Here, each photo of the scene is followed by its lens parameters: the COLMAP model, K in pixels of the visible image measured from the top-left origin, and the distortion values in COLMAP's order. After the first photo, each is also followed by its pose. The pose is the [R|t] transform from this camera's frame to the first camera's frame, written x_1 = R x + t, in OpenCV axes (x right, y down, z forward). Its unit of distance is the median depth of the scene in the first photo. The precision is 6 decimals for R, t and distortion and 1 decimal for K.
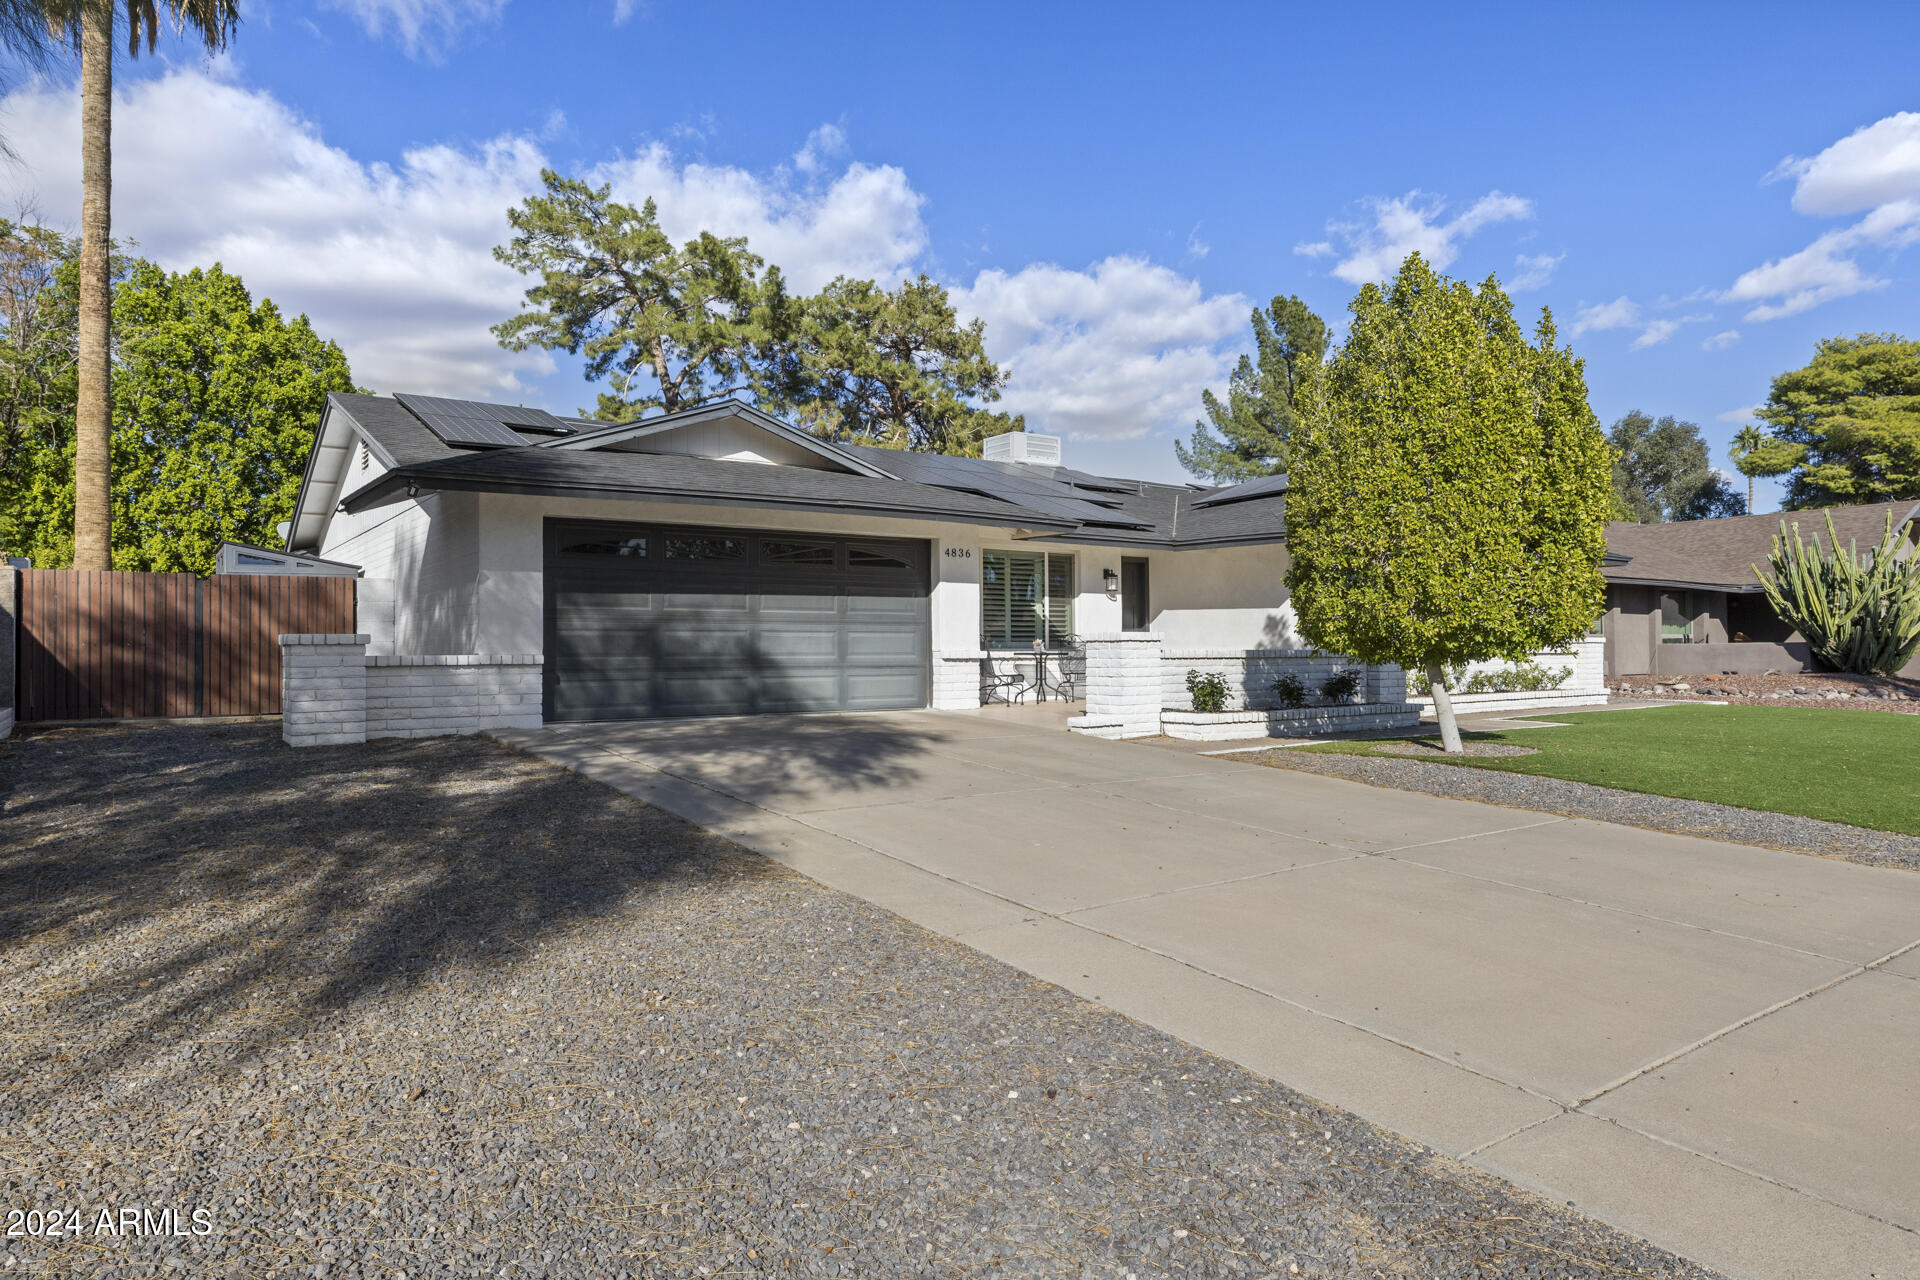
lens RADIAL K [[1168.5, 0, 961.3], [0, 1168.5, 640.0], [0, 0, 1]] dist [-0.009577, -0.000322]
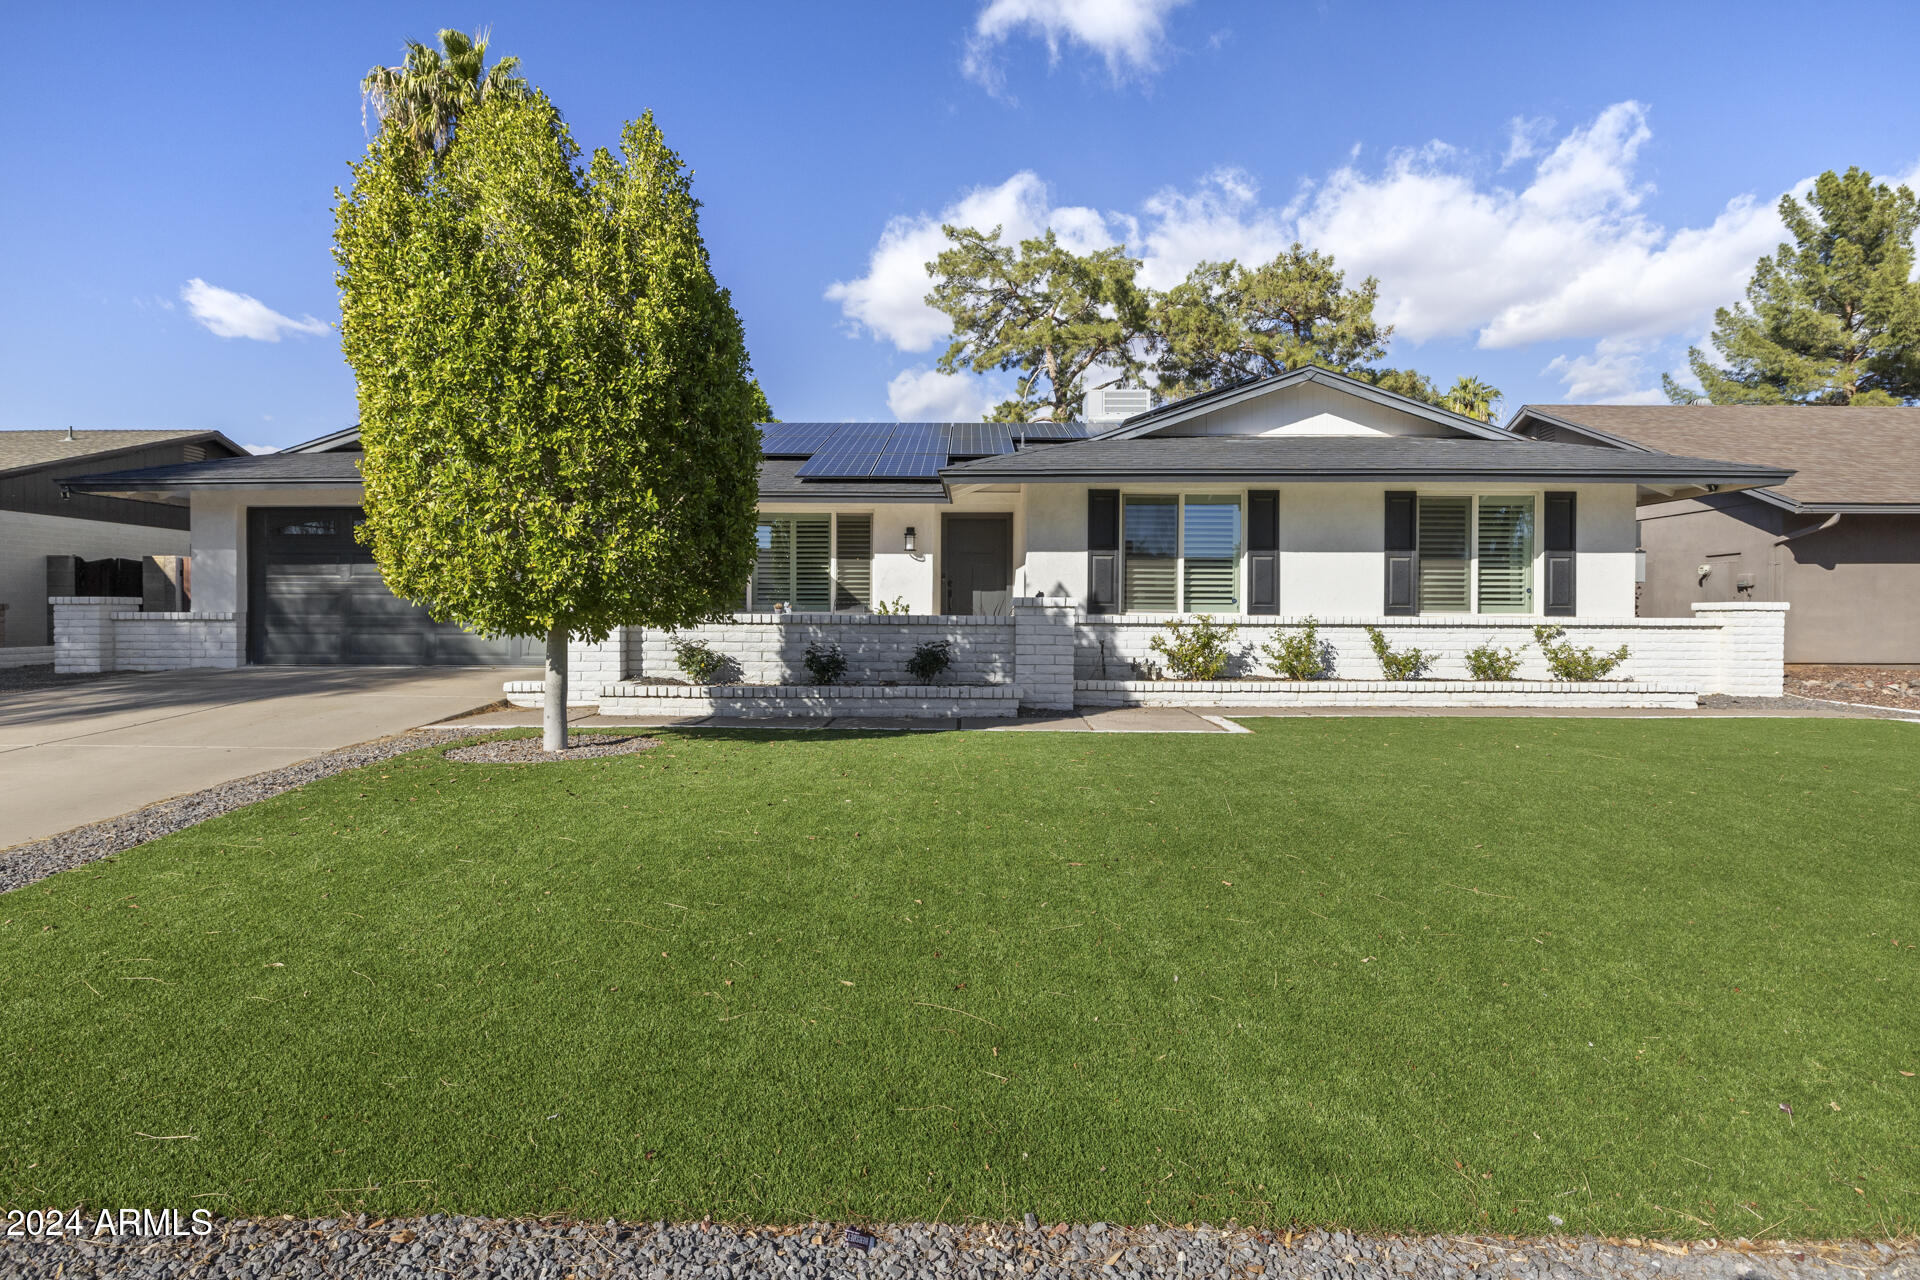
lens RADIAL K [[954.1, 0, 960.0], [0, 954.1, 636.7], [0, 0, 1]] dist [-0.005257, -0.000234]
pose [[0.807889, 0.023237, -0.588877, 0.848715], [-0.002802, 0.999363, 0.035590, -0.000580], [0.589328, -0.027103, 0.807439, 0.559088]]
